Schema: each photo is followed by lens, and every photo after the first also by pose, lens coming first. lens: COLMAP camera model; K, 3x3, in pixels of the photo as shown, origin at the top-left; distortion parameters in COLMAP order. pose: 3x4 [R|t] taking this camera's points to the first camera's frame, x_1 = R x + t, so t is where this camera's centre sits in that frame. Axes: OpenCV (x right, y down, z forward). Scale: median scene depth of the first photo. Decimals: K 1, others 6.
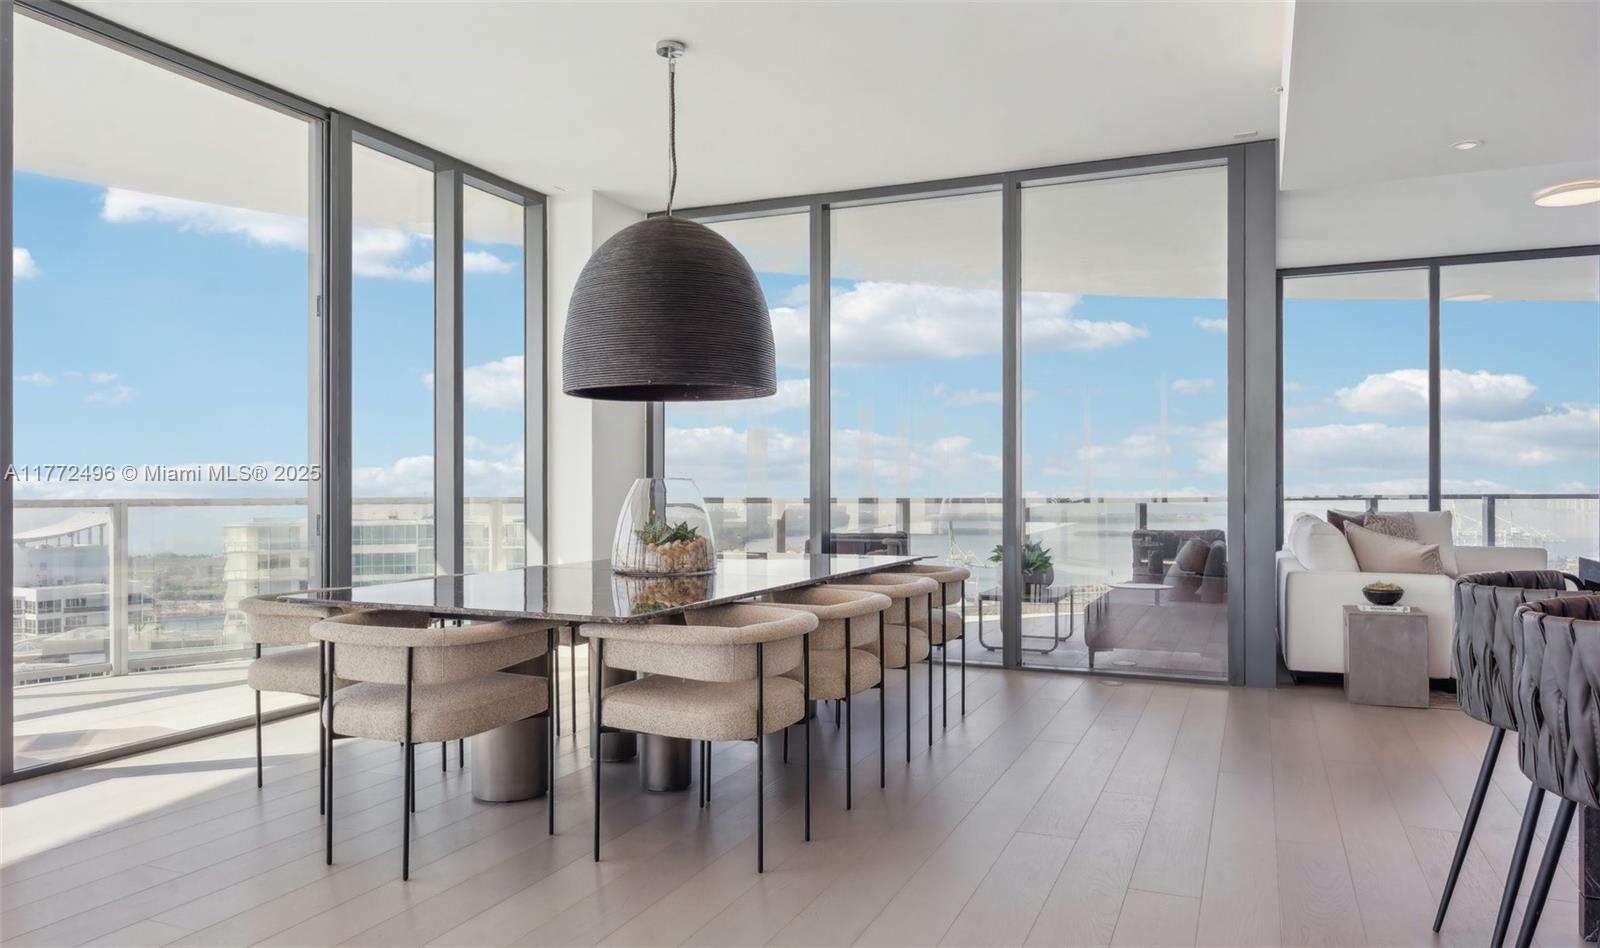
lens RADIAL K [[1038.3, 0, 800.8], [0, 1038.3, 489.9], [0, 0, 1]] dist [-0.001703, -0.000230]
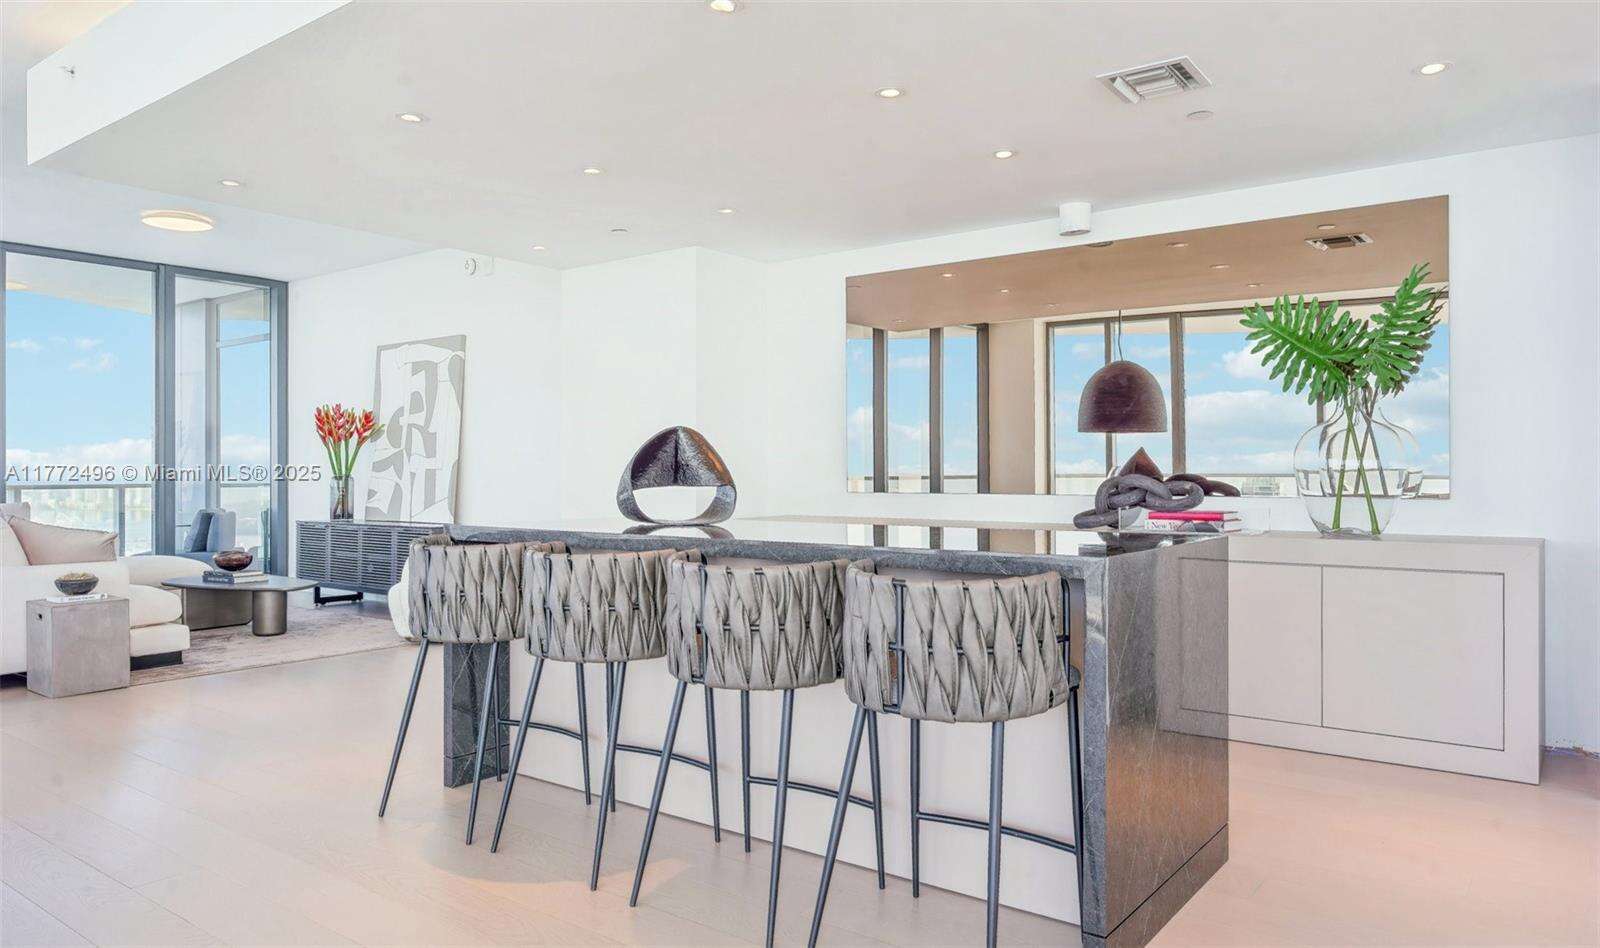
lens RADIAL K [[1038.3, 0, 794.5], [0, 1038.3, 470.5], [0, 0, 1]] dist [-0.001703, -0.000230]
pose [[0.250638, 0.004488, 0.968070, -0.224347], [0.003290, 0.999980, -0.005488, -0.002036], [-0.968075, 0.004560, 0.250618, 0.062689]]
